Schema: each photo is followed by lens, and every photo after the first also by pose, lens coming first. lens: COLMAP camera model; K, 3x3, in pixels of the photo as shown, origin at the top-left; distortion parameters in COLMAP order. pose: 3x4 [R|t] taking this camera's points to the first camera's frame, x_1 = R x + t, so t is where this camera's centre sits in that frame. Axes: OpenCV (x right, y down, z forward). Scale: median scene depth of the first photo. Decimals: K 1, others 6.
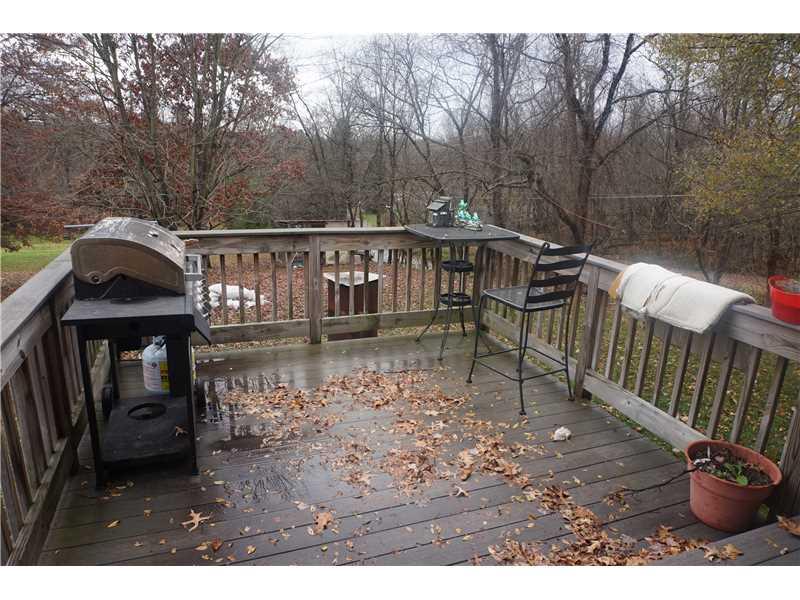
lens RADIAL K [[553.7, 0, 400.0], [0, 553.7, 300.0], [0, 0, 1]] dist [-0.004344, -0.002759]
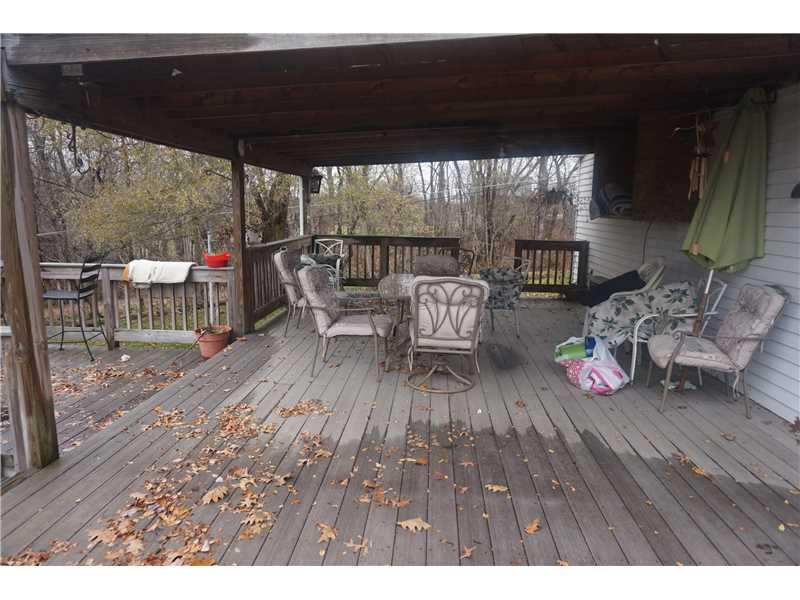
lens RADIAL K [[553.7, 0, 400.0], [0, 553.7, 300.0], [0, 0, 1]] dist [-0.004344, -0.002759]
pose [[0.417819, -0.179376, 0.890647, -0.902254], [0.256958, 0.963621, 0.073530, 0.158444], [-0.871436, 0.198136, 0.448711, -0.618516]]
